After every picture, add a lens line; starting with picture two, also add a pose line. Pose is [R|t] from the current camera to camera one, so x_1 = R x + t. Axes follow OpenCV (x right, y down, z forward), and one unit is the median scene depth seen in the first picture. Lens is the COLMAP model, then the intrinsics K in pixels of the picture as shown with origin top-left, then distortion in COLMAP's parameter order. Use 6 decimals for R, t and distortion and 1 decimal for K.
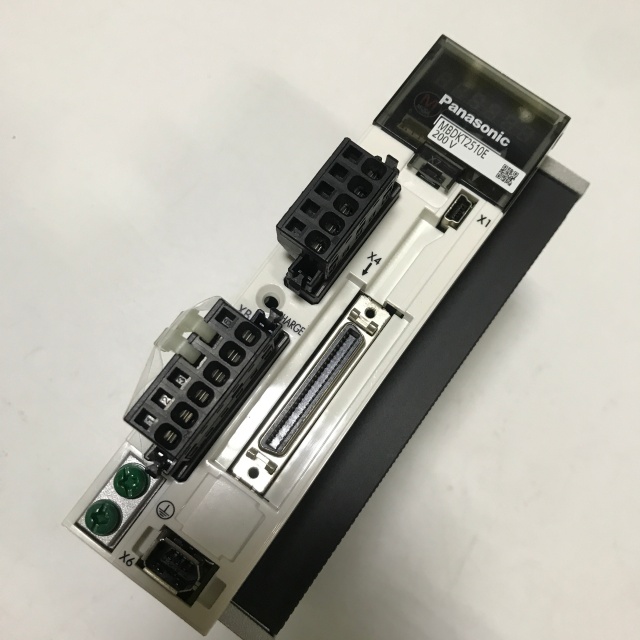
lens RADIAL K [[718.4, 0, 320.0], [0, 718.4, 320.0], [0, 0, 1]] dist [0.111764, -0.508504]
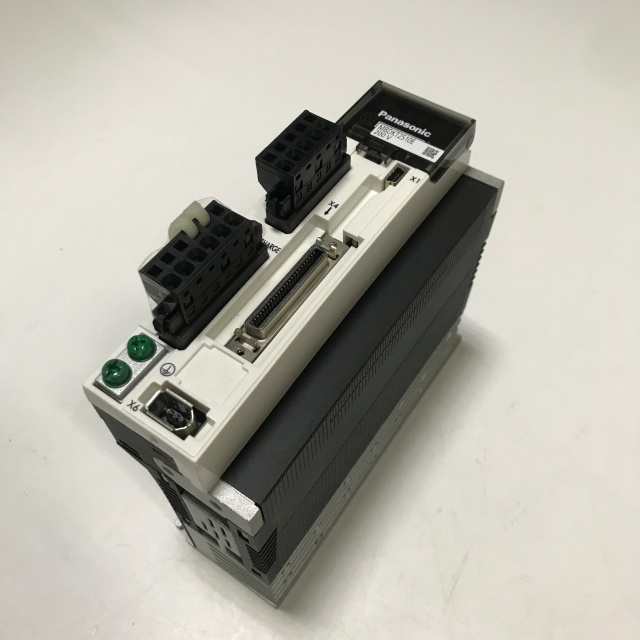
lens RADIAL K [[718.4, 0, 320.0], [0, 718.4, 320.0], [0, 0, 1]] dist [0.111764, -0.508504]
pose [[0.998718, -0.044921, -0.023341, 0.070526], [0.033122, 0.928529, -0.369779, 0.585246], [0.038284, 0.368531, 0.928827, -0.147890]]
